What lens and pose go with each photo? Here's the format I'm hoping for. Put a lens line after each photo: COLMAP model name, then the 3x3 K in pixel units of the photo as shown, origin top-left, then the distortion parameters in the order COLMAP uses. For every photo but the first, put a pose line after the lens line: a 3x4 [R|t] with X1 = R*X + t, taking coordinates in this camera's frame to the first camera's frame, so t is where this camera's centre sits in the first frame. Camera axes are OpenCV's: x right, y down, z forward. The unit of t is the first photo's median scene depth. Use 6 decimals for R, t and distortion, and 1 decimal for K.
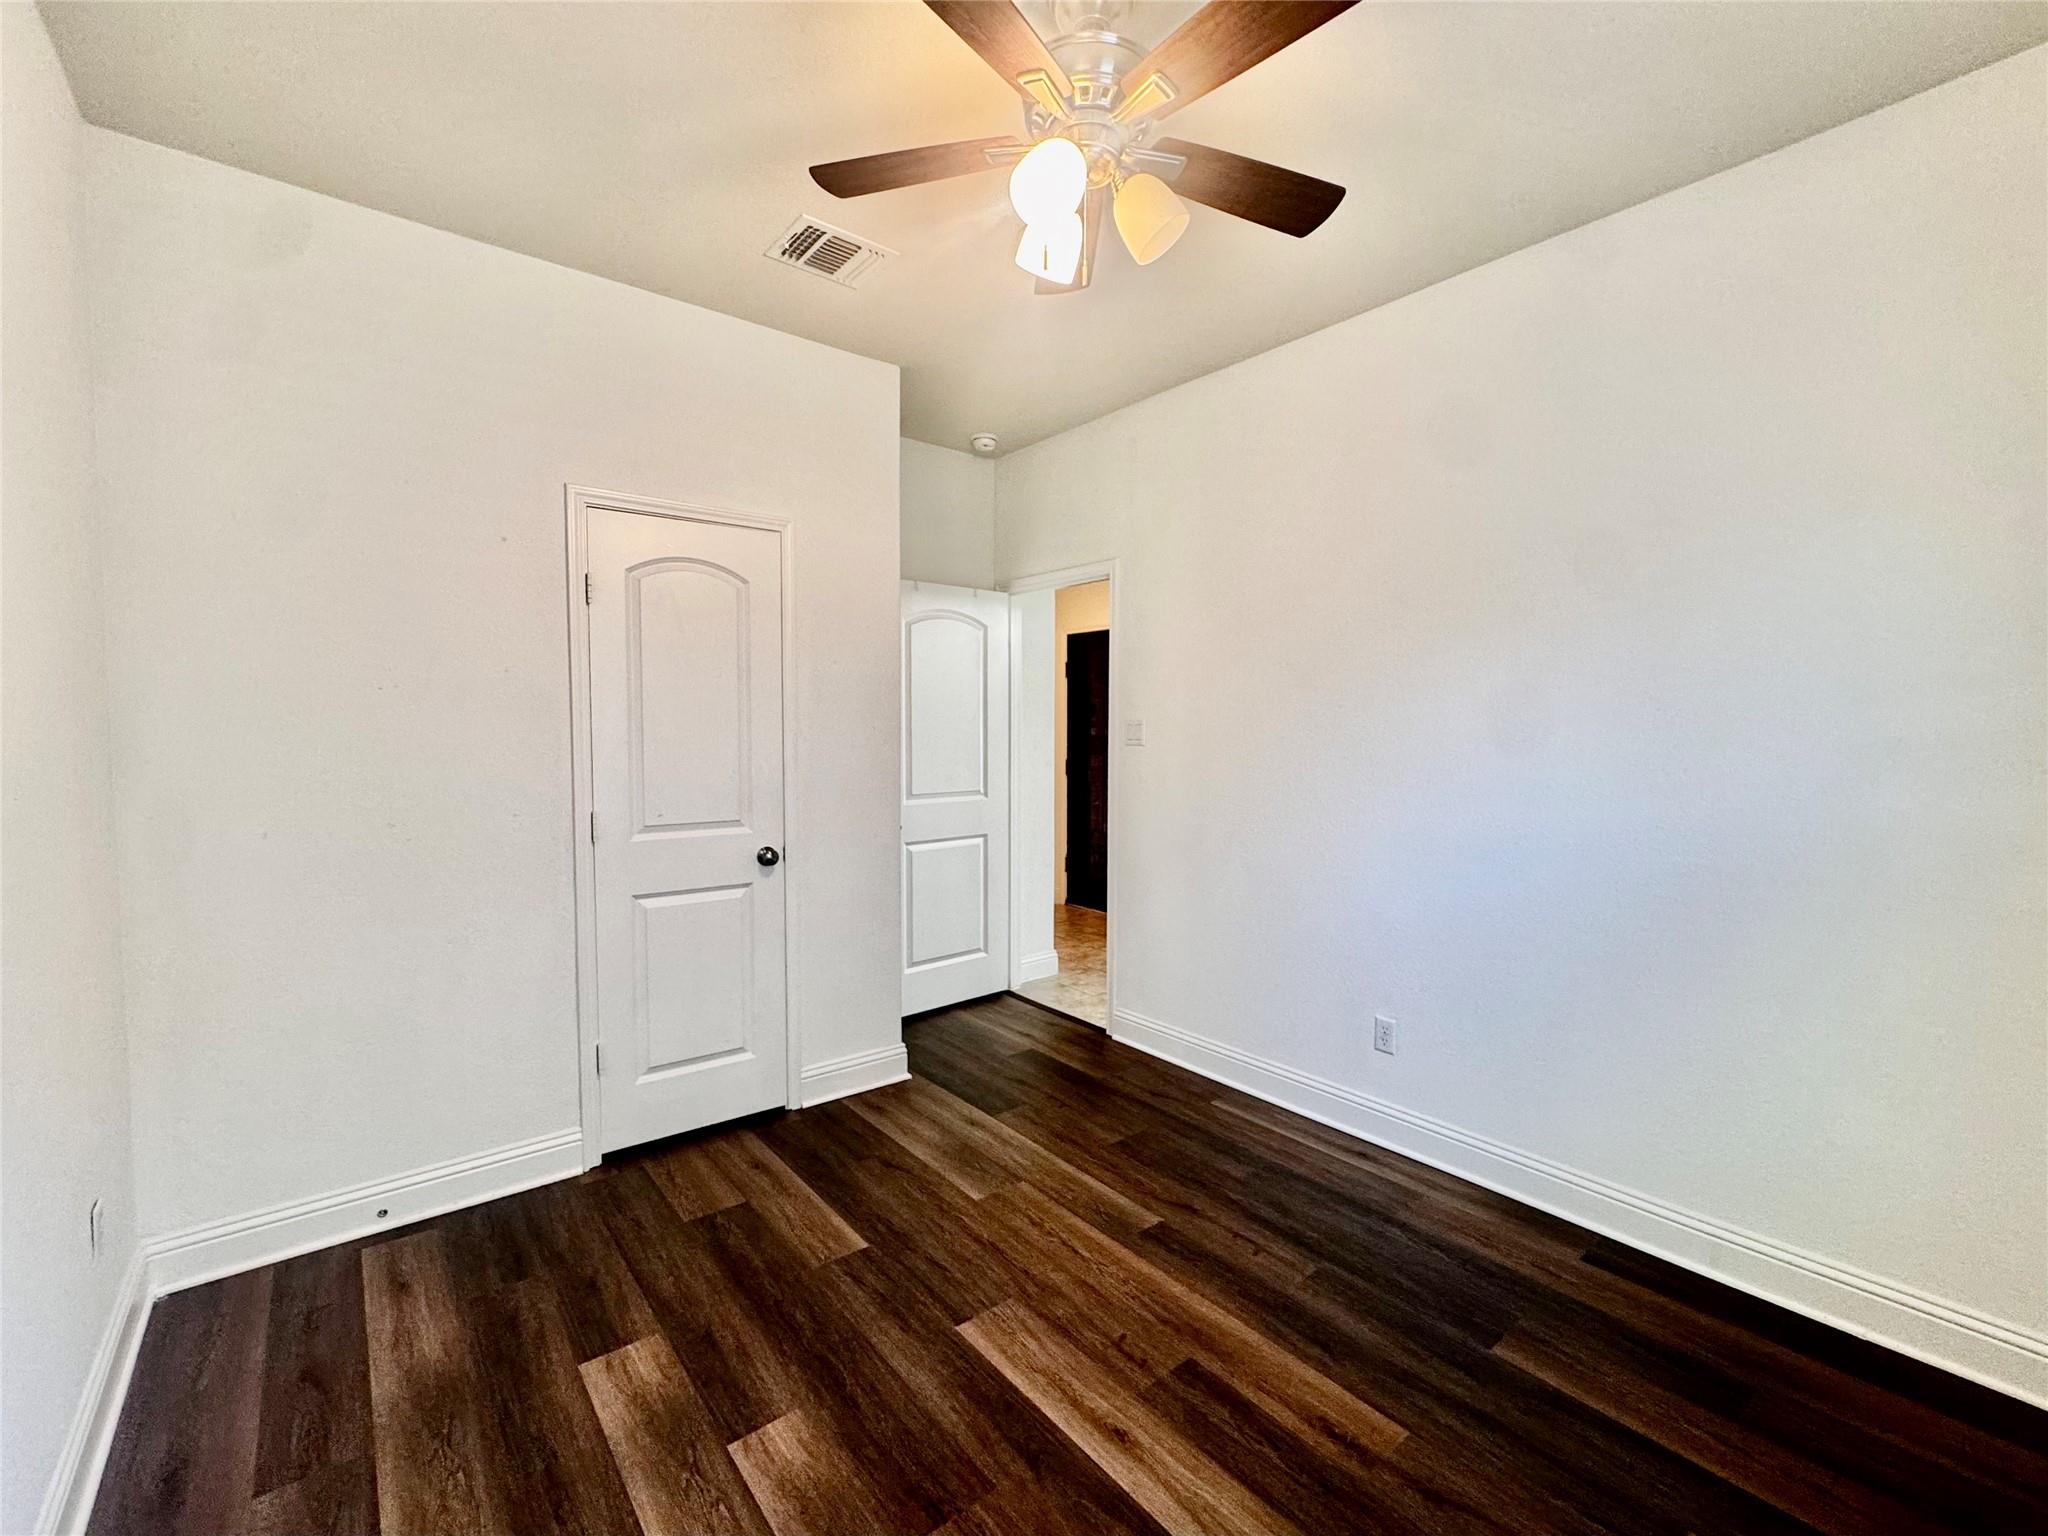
lens RADIAL K [[847.0, 0, 1024.0], [0, 847.0, 768.0], [0, 0, 1]] dist [0.000983, -0.000520]
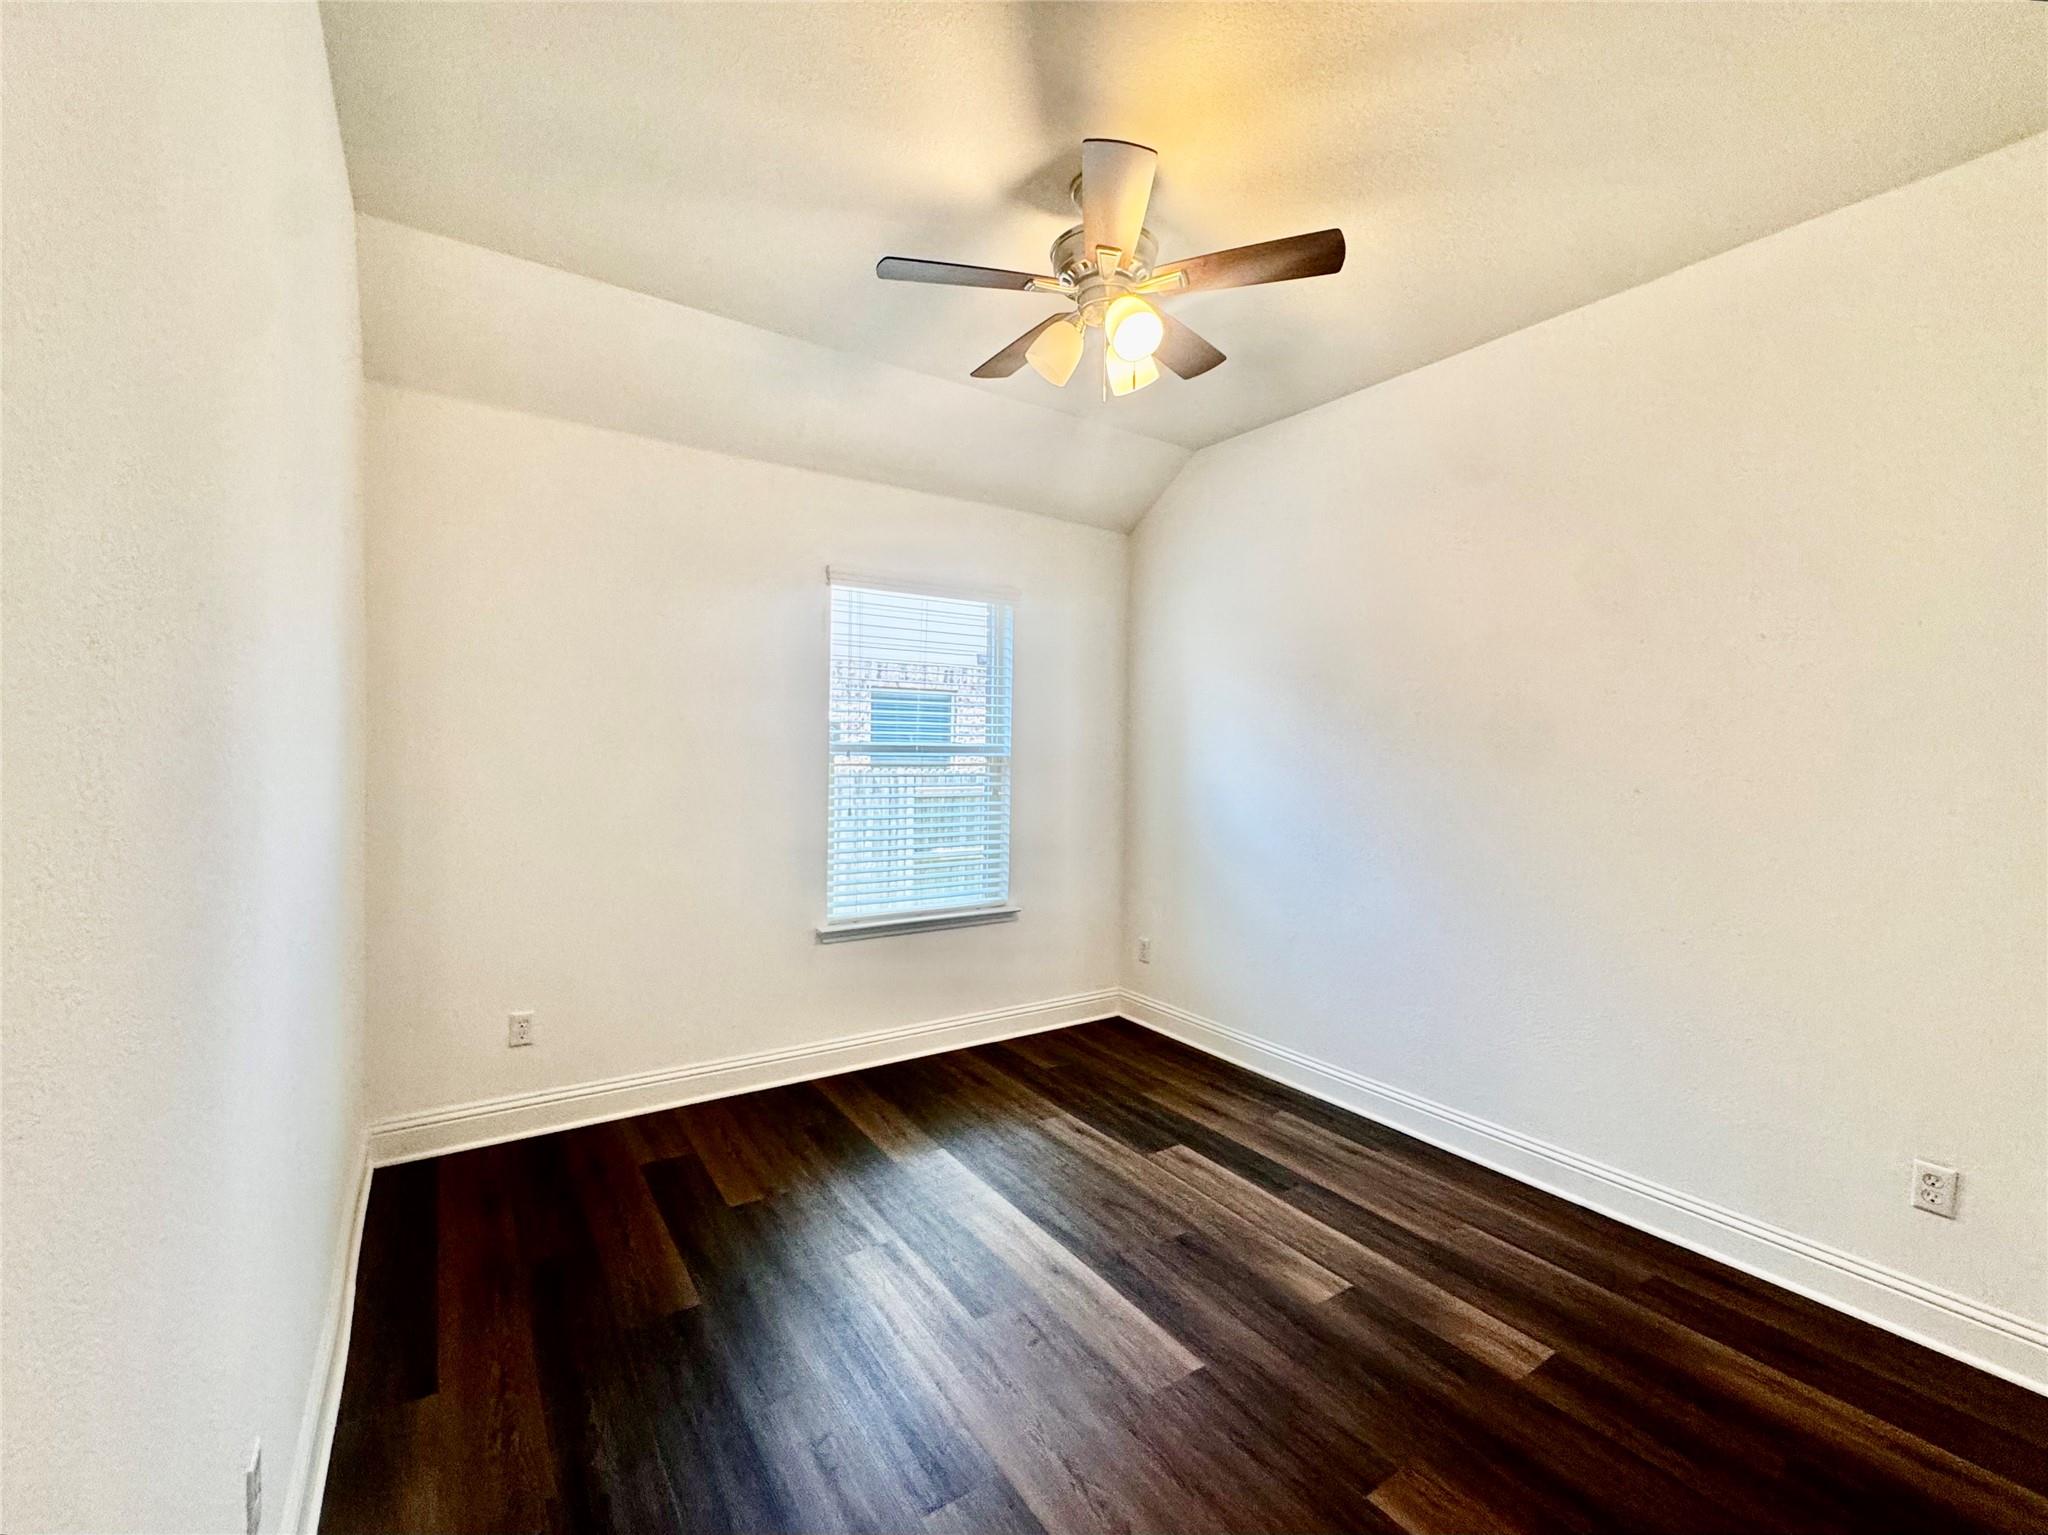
lens RADIAL K [[847.0, 0, 1024.0], [0, 847.0, 767.5], [0, 0, 1]] dist [0.000983, -0.000520]
pose [[-0.996353, -0.024160, 0.081830, 0.061961], [-0.017282, 0.996338, 0.083739, -0.095309], [-0.083553, 0.082019, -0.993122, 1.966788]]
